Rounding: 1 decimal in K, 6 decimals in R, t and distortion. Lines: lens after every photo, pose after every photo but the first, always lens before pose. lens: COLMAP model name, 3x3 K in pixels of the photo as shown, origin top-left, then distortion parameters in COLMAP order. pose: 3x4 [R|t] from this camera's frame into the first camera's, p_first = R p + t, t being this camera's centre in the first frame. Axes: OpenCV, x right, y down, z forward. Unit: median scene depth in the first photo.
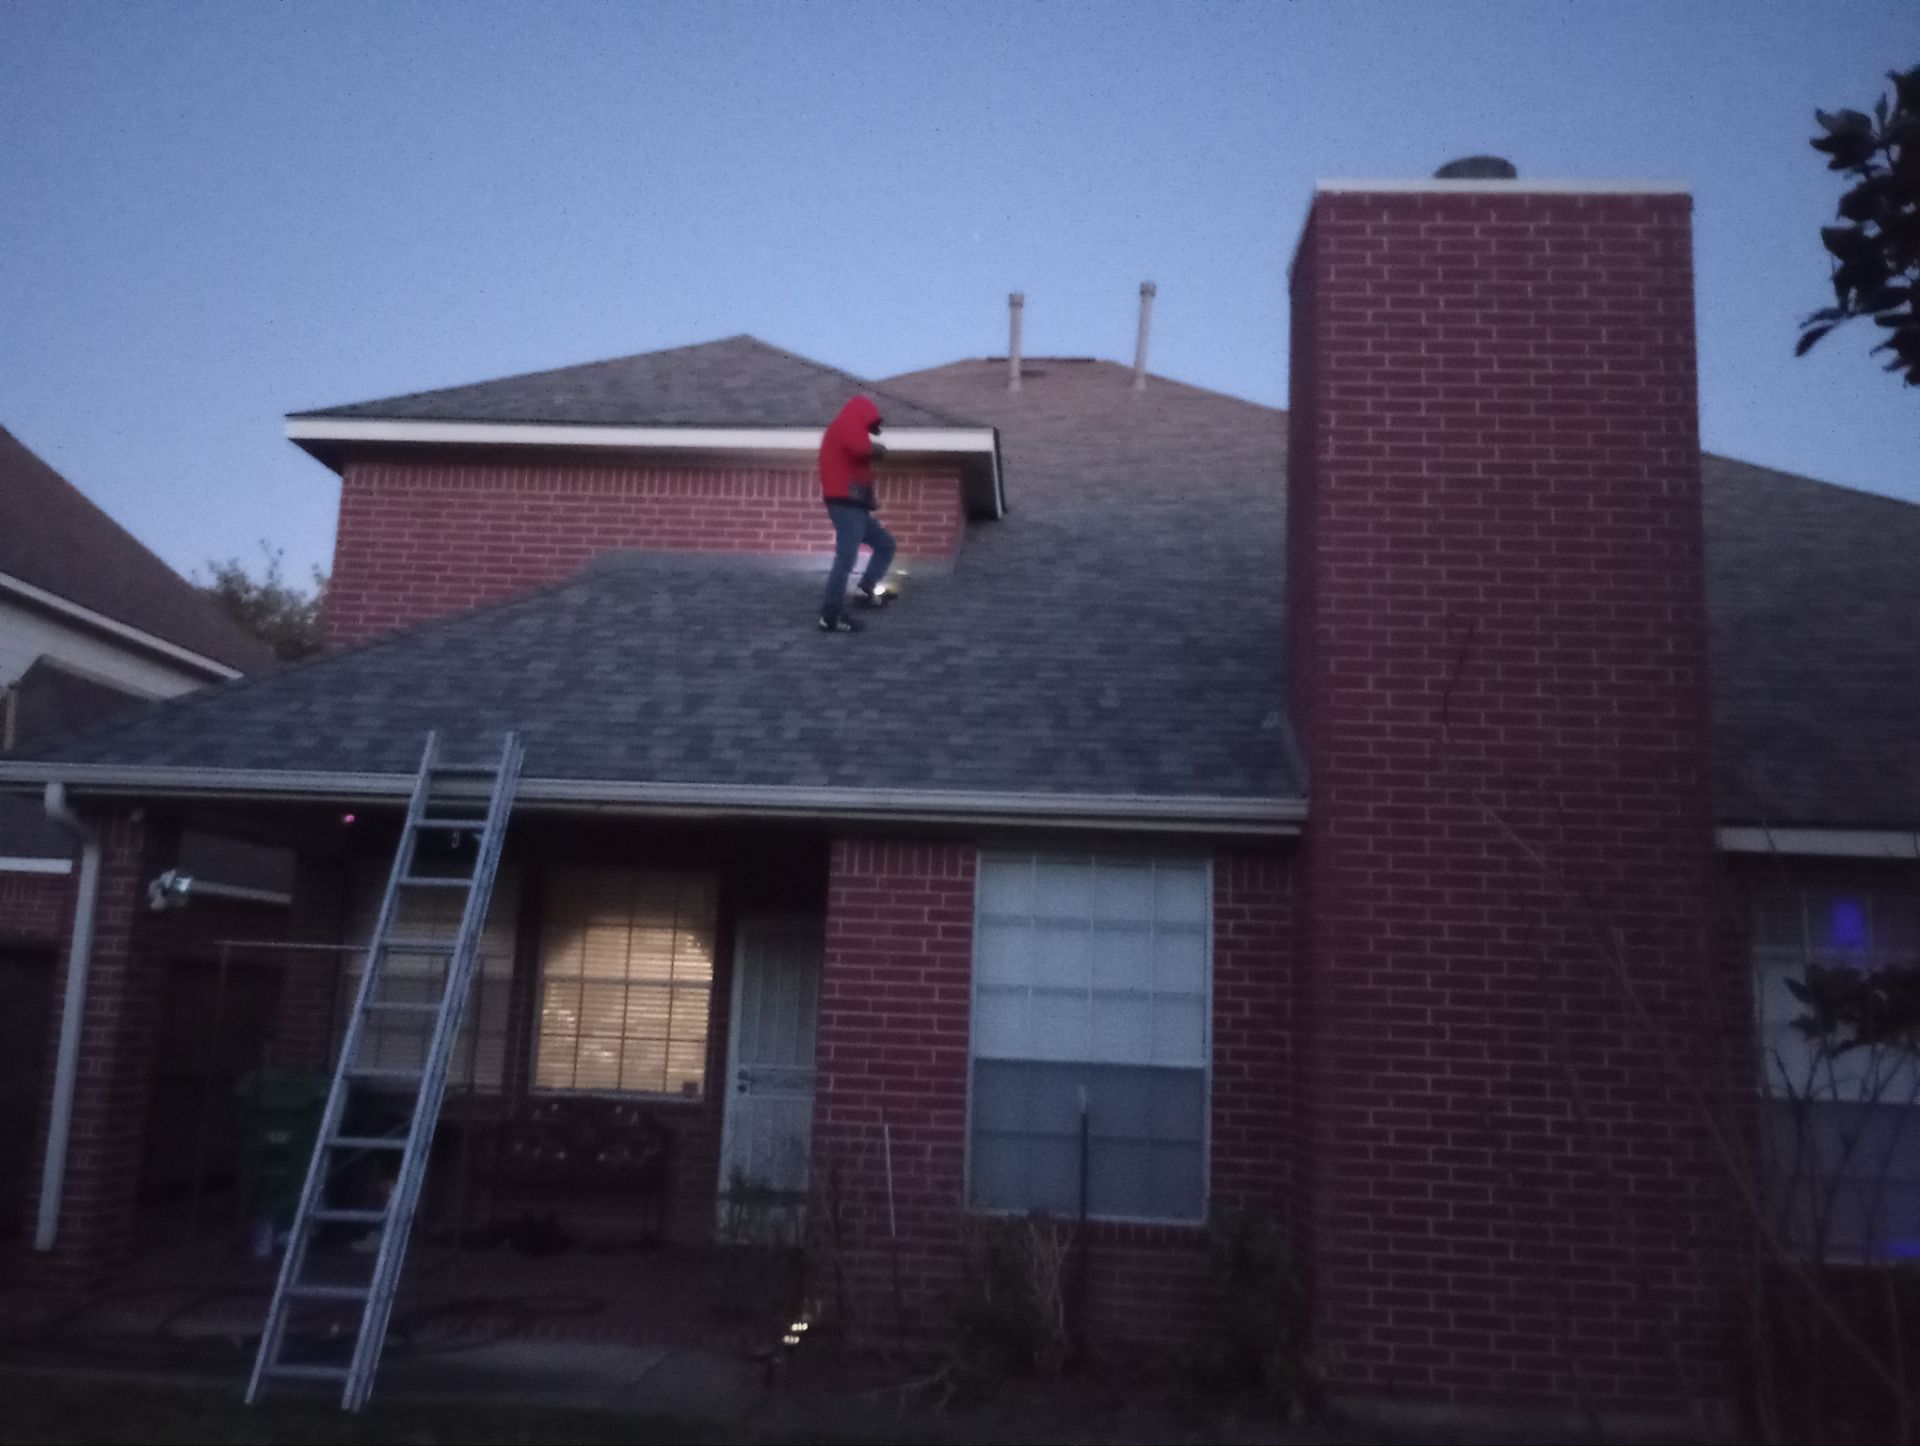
lens RADIAL K [[1603.3, 0, 963.5], [0, 1603.3, 731.5], [0, 0, 1]] dist [0.056733, -0.063404]
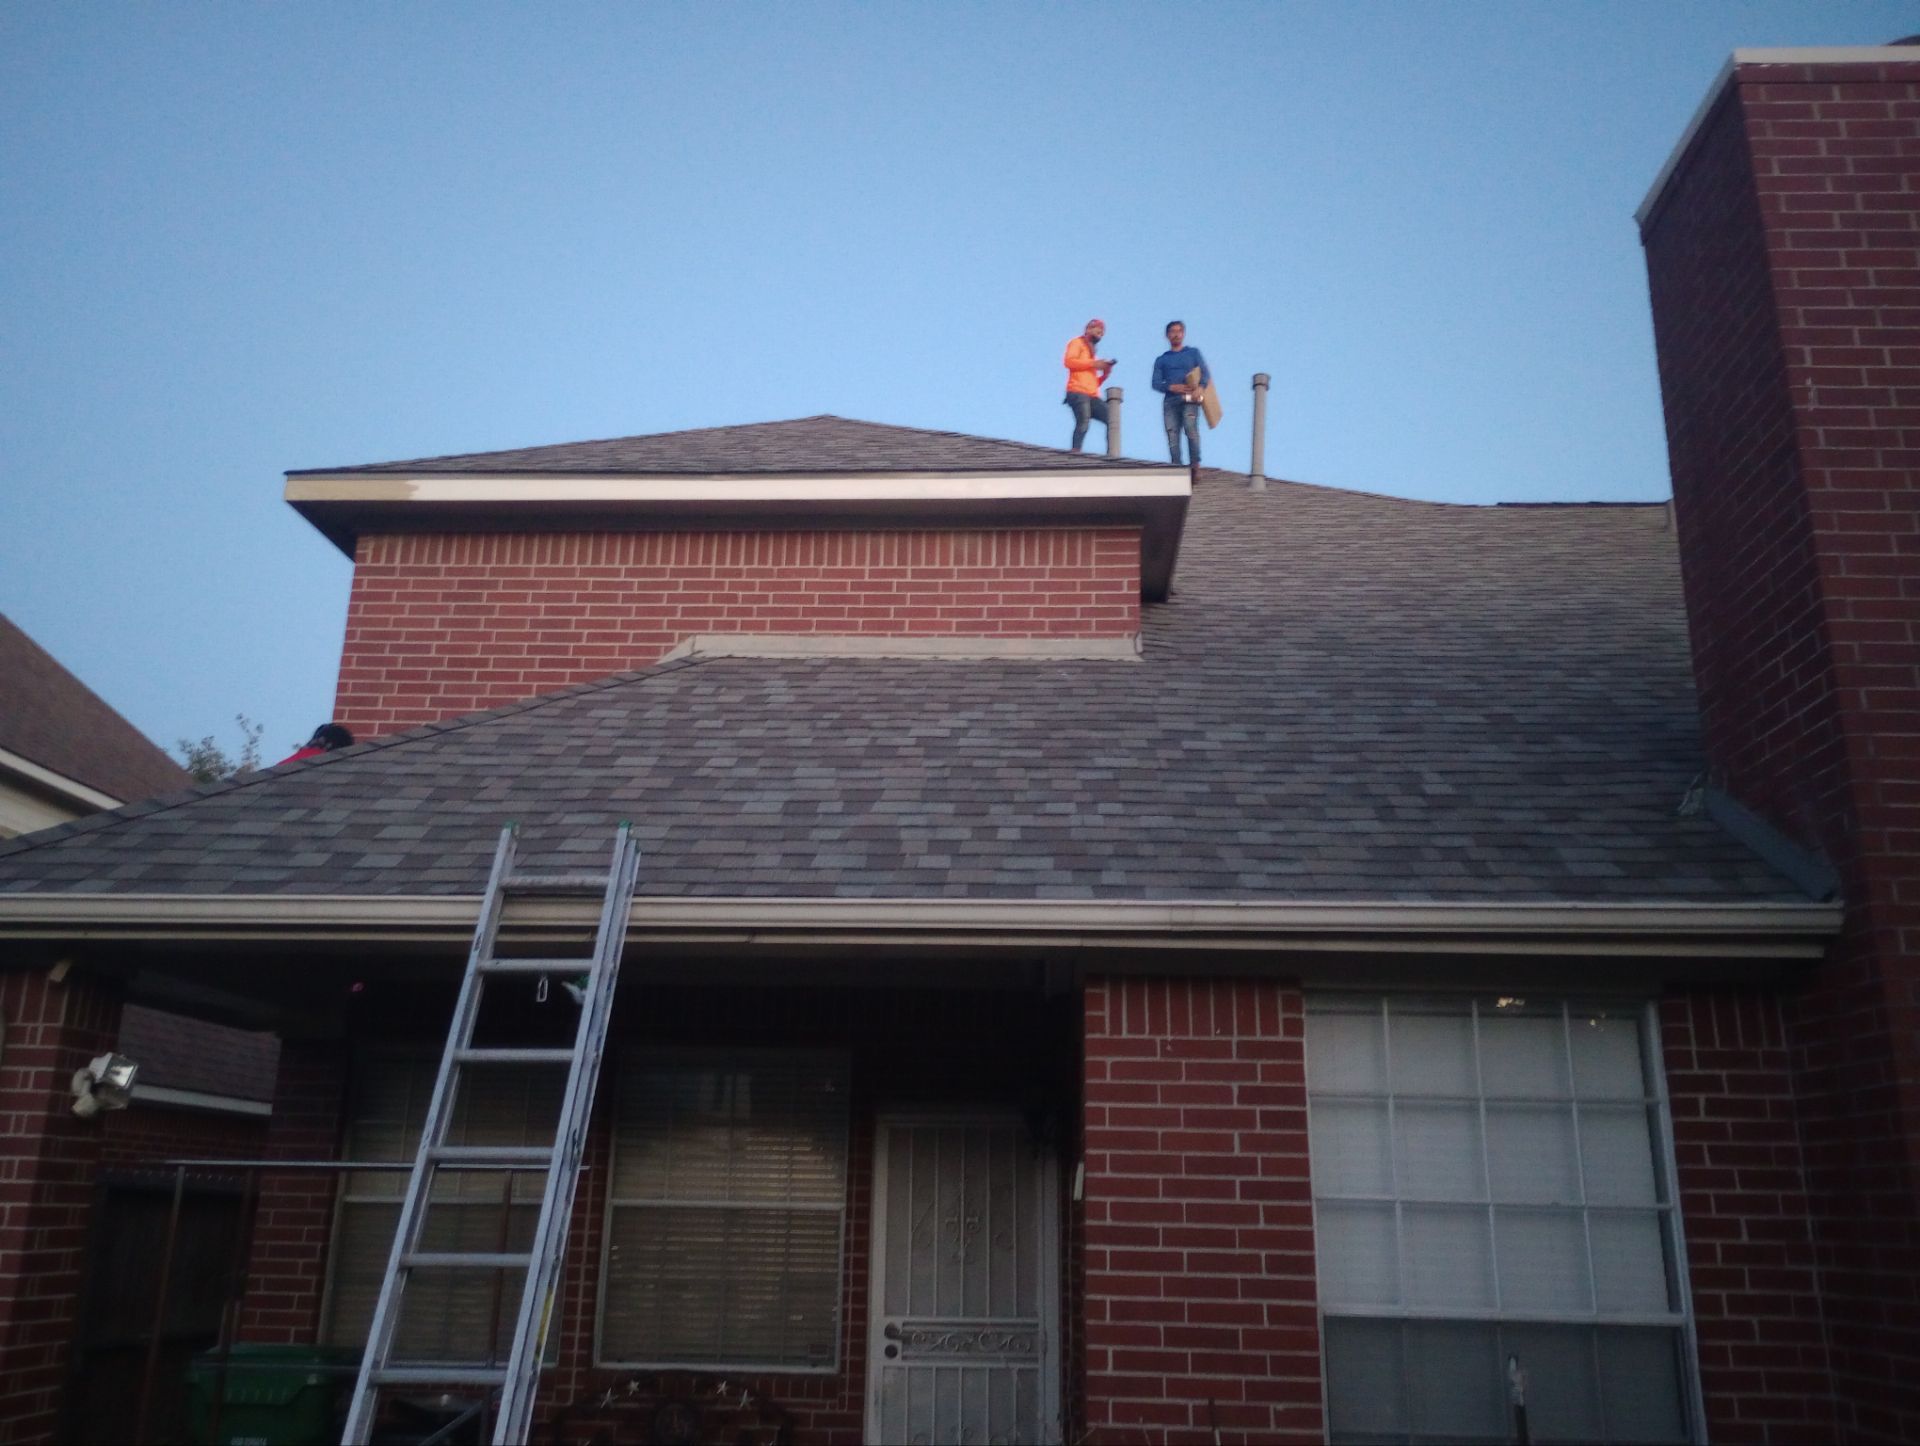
lens RADIAL K [[1603.3, 0, 963.5], [0, 1603.3, 731.5], [0, 0, 1]] dist [0.056733, -0.063404]
pose [[0.999685, -0.019224, 0.016137, -0.138548], [0.021034, 0.992462, -0.120732, 0.041072], [-0.013694, 0.121034, 0.992554, 0.303950]]
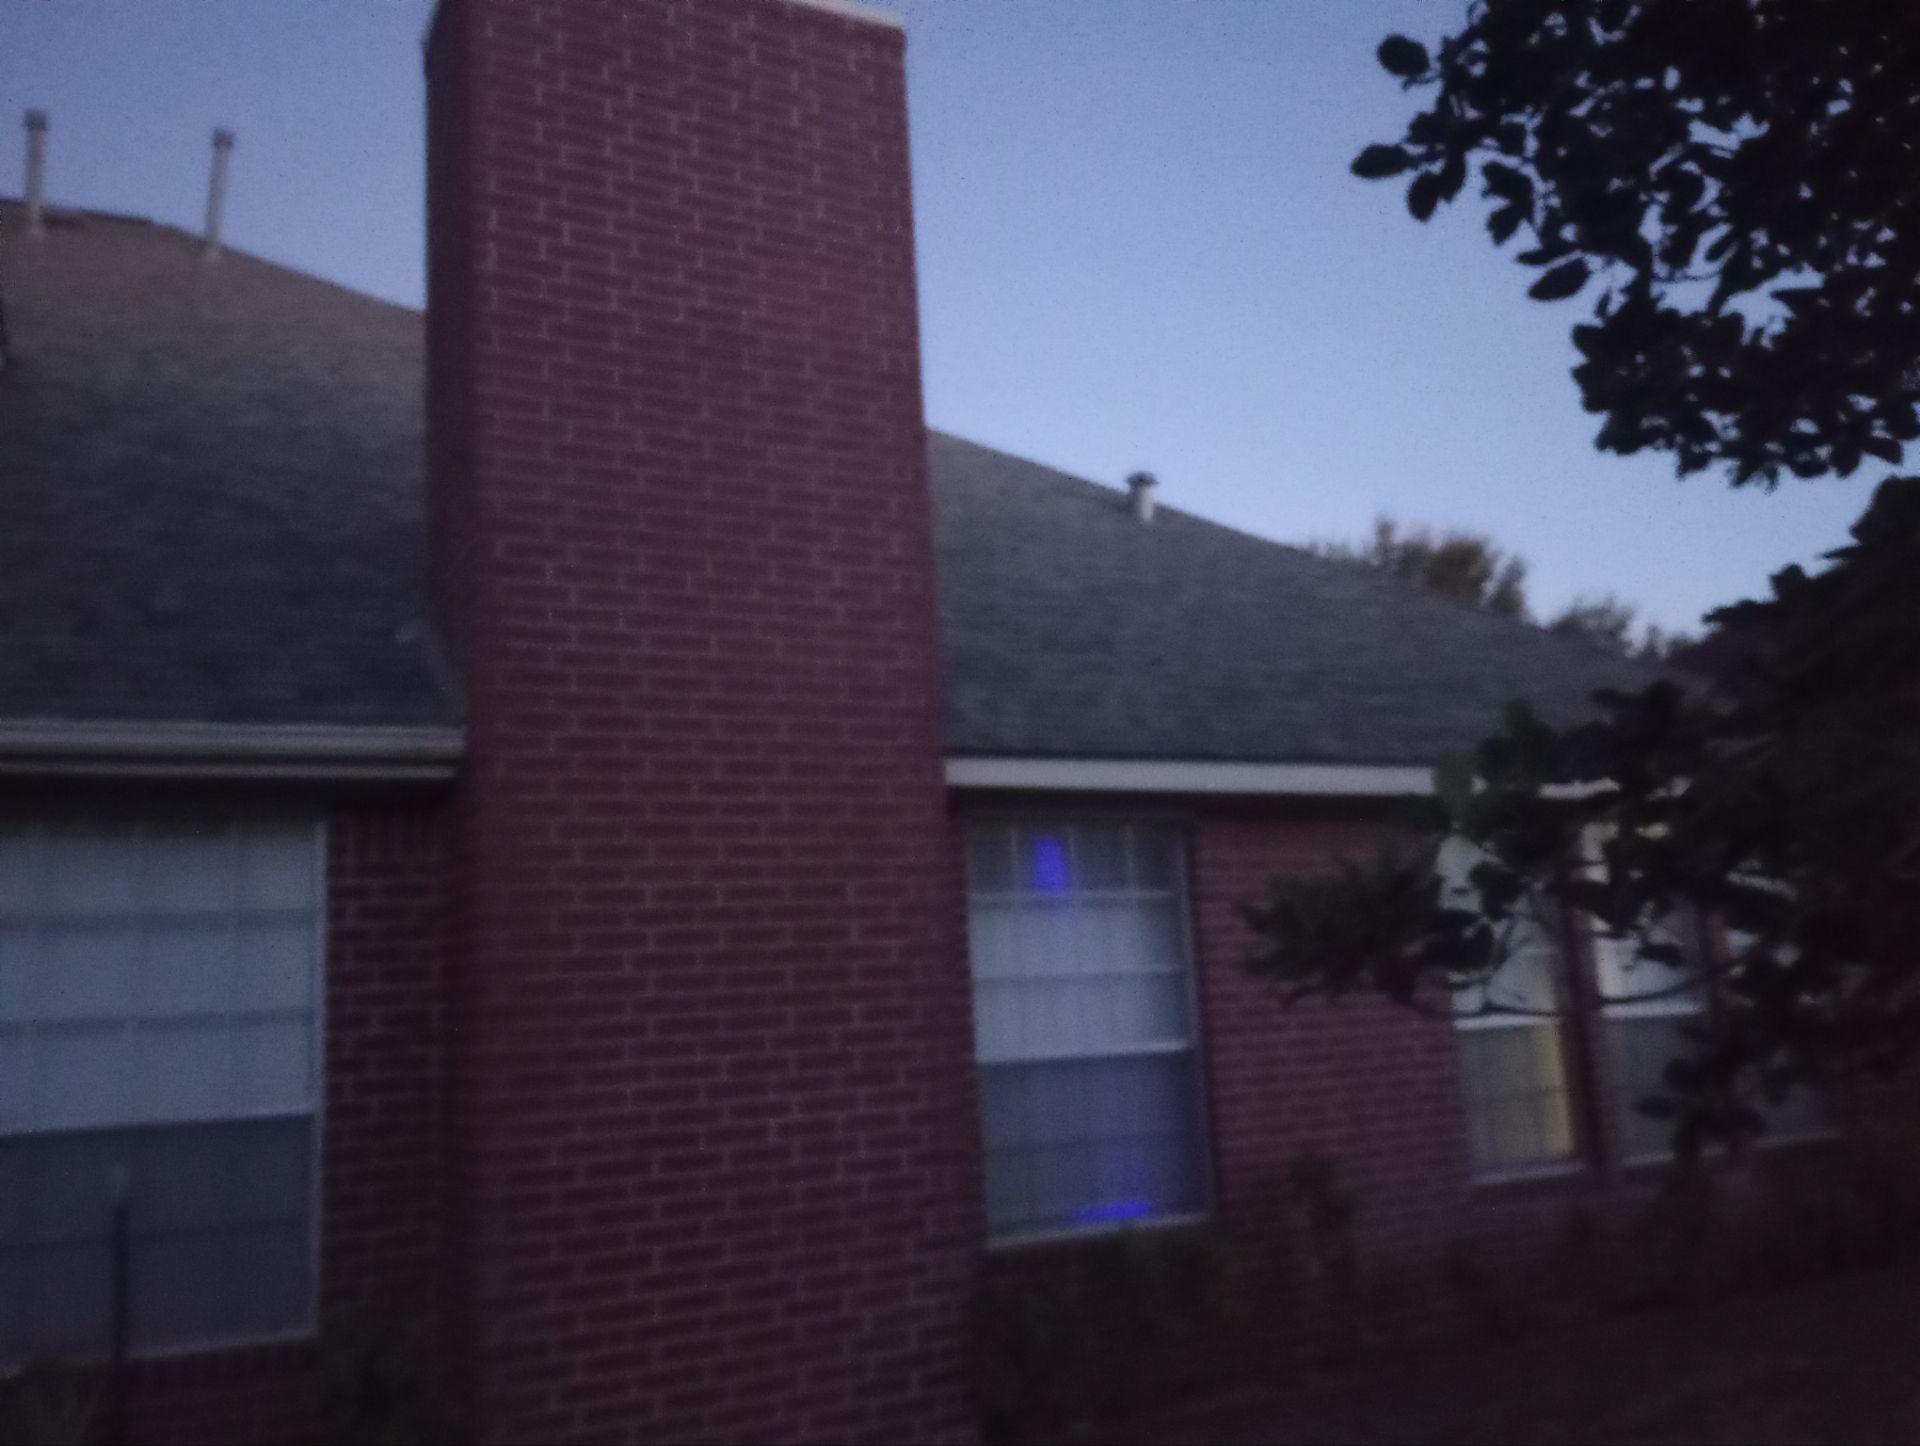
lens RADIAL K [[1631.2, 0, 960.0], [0, 1631.2, 723.0], [0, 0, 1]] dist [0.028268, -0.002198]
pose [[0.862693, -0.003328, 0.505718, 0.028963], [0.002841, 0.999994, 0.001733, 0.035286], [-0.505721, -0.000058, 0.862697, 0.219908]]
